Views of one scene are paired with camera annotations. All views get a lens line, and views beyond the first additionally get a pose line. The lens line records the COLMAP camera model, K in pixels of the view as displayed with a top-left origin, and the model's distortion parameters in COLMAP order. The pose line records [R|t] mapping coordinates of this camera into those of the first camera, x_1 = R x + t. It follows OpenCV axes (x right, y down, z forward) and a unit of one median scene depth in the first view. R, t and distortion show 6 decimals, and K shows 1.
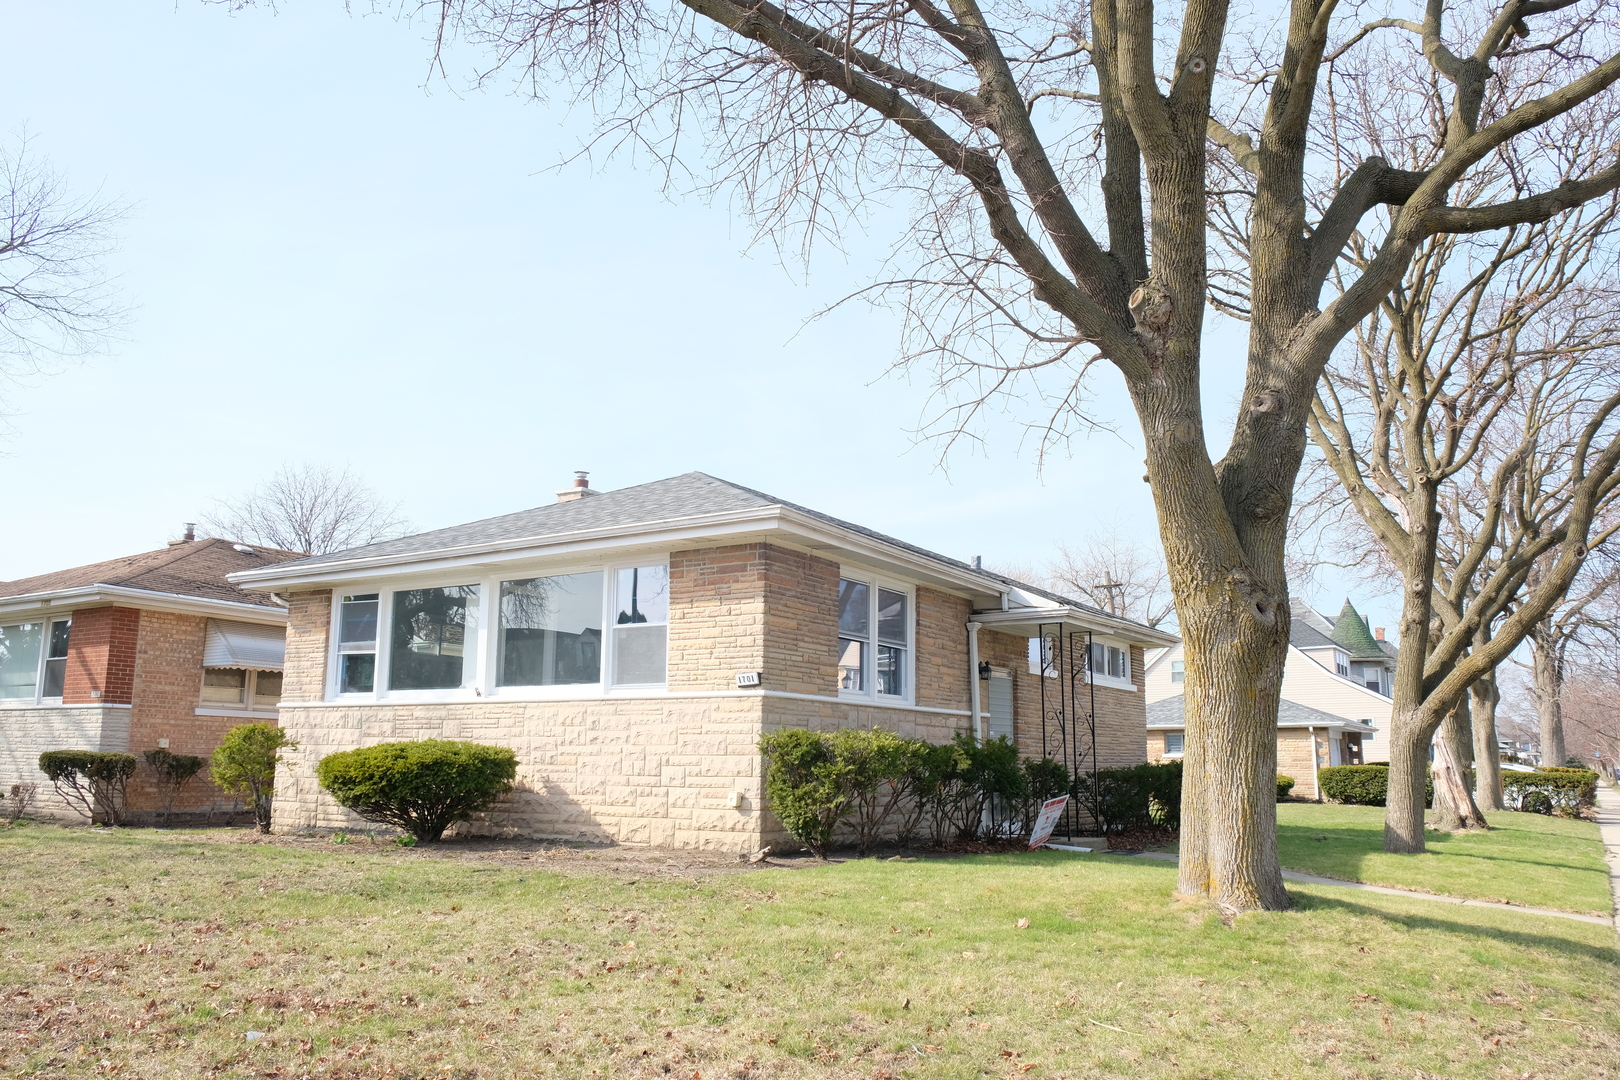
lens RADIAL K [[1232.7, 0, 810.0], [0, 1232.7, 540.0], [0, 0, 1]] dist [-0.039667, 0.006256]
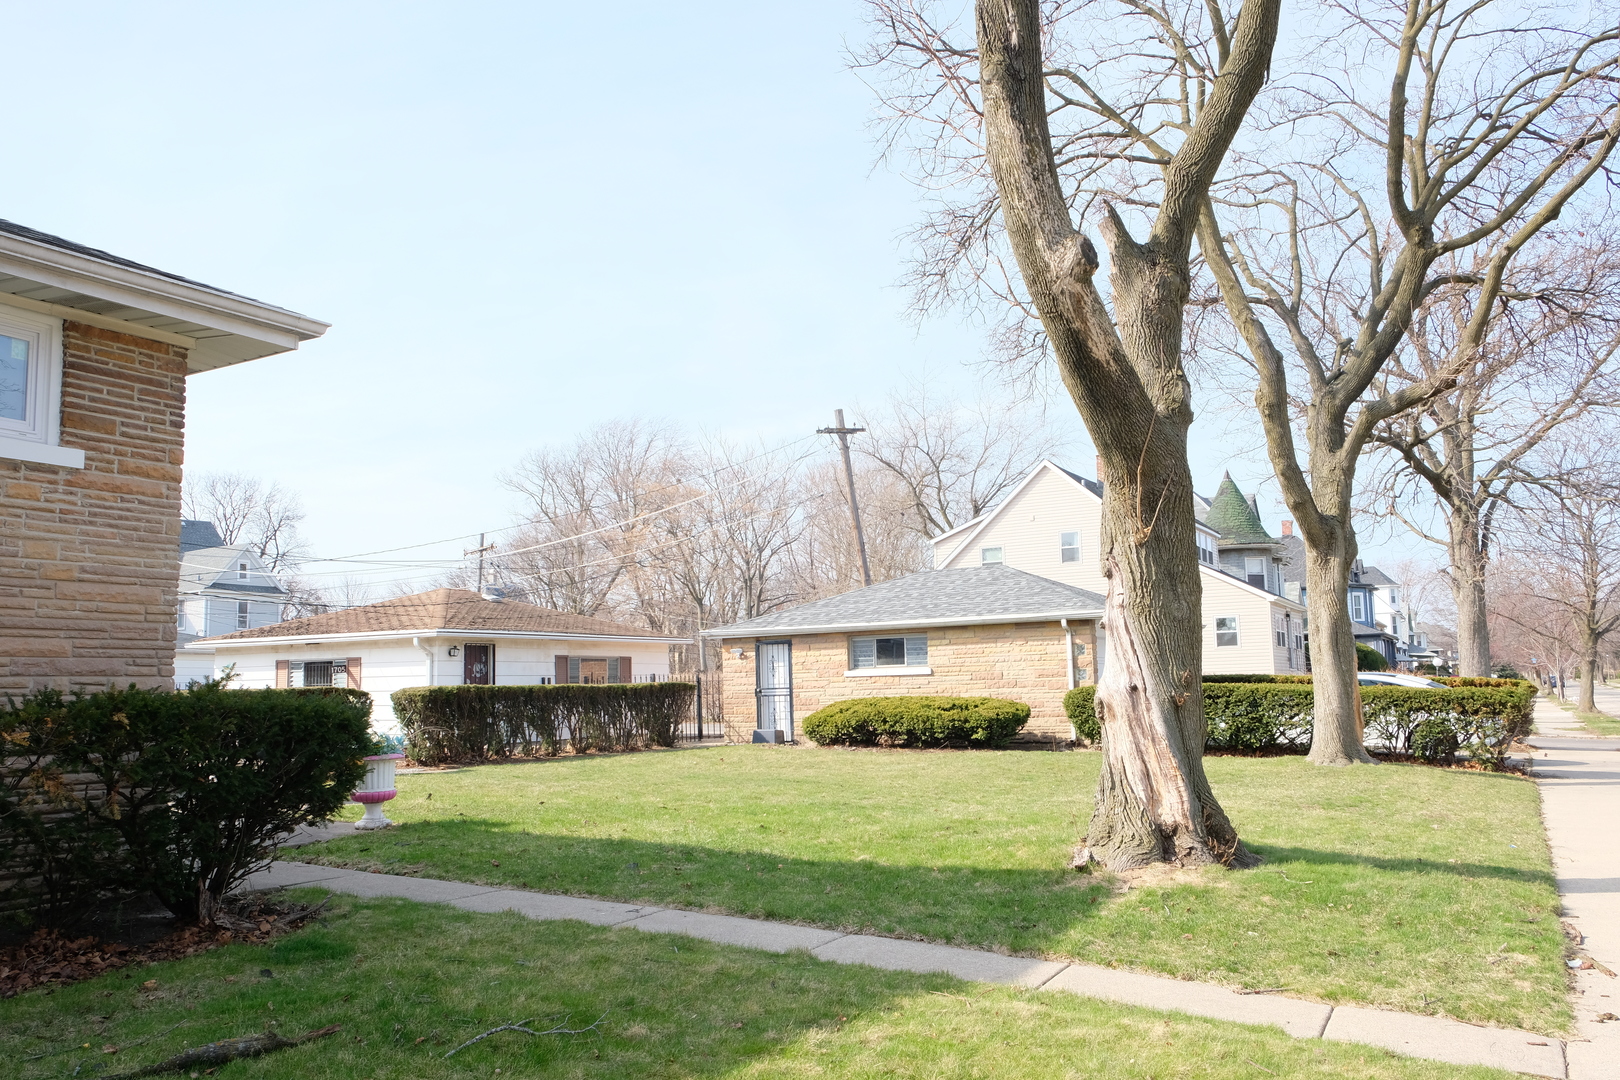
lens RADIAL K [[1232.7, 0, 810.0], [0, 1232.7, 540.0], [0, 0, 1]] dist [-0.039667, 0.006256]
pose [[0.999028, -0.021470, 0.038498, 0.705921], [0.019163, 0.998054, 0.059341, 0.203691], [-0.039697, -0.058545, 0.997495, 1.096195]]
